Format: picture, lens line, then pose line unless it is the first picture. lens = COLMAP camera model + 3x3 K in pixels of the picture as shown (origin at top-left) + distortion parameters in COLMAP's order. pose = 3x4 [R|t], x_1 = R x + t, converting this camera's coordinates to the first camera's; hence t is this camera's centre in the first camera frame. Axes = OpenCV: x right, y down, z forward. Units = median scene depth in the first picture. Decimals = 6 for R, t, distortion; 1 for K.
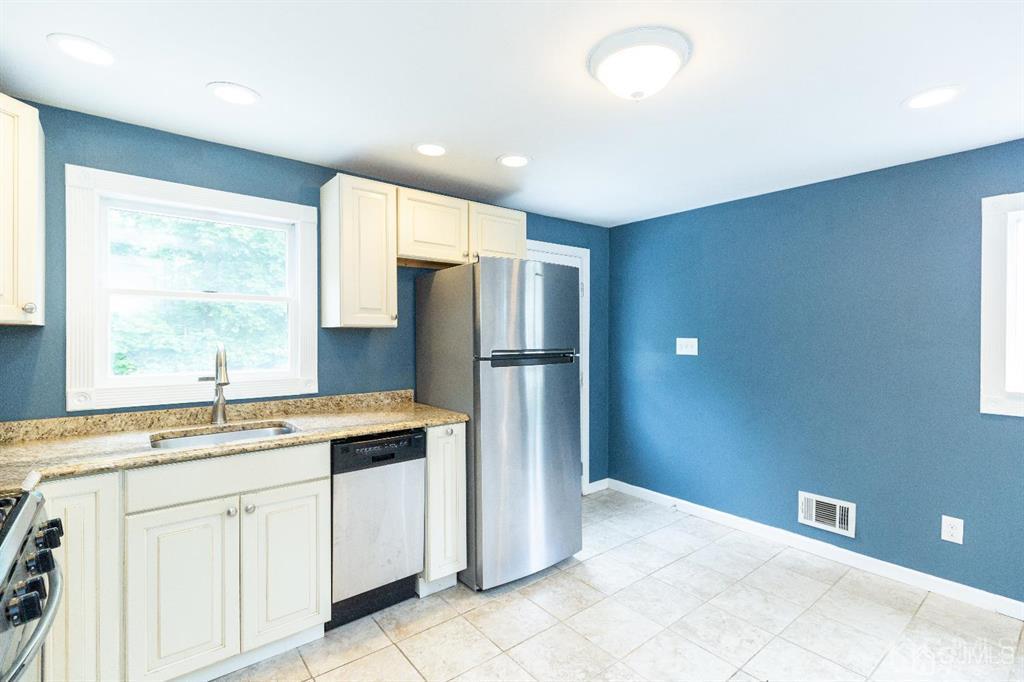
lens RADIAL K [[474.8, 0, 513.5], [0, 474.8, 341.1], [0, 0, 1]] dist [0.005457, -0.000034]
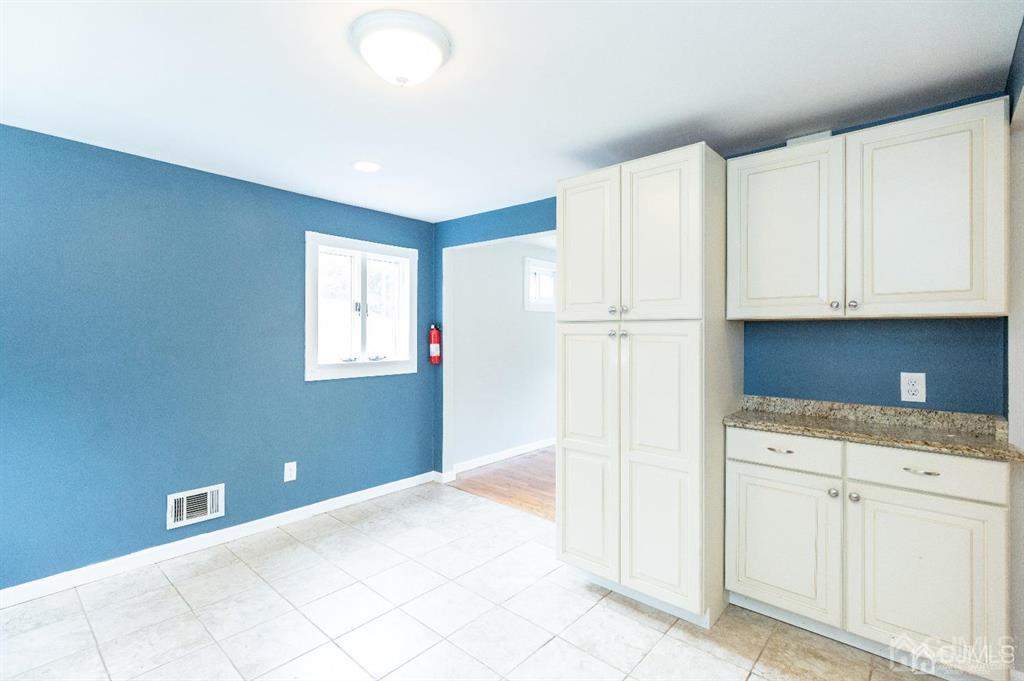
lens RADIAL K [[474.8, 0, 511.2], [0, 474.8, 333.3], [0, 0, 1]] dist [0.005457, -0.000034]
pose [[-0.154468, -0.011810, 0.987927, -0.436177], [0.008042, 0.999880, 0.013210, -0.004950], [-0.987965, 0.009986, -0.154355, 0.524569]]
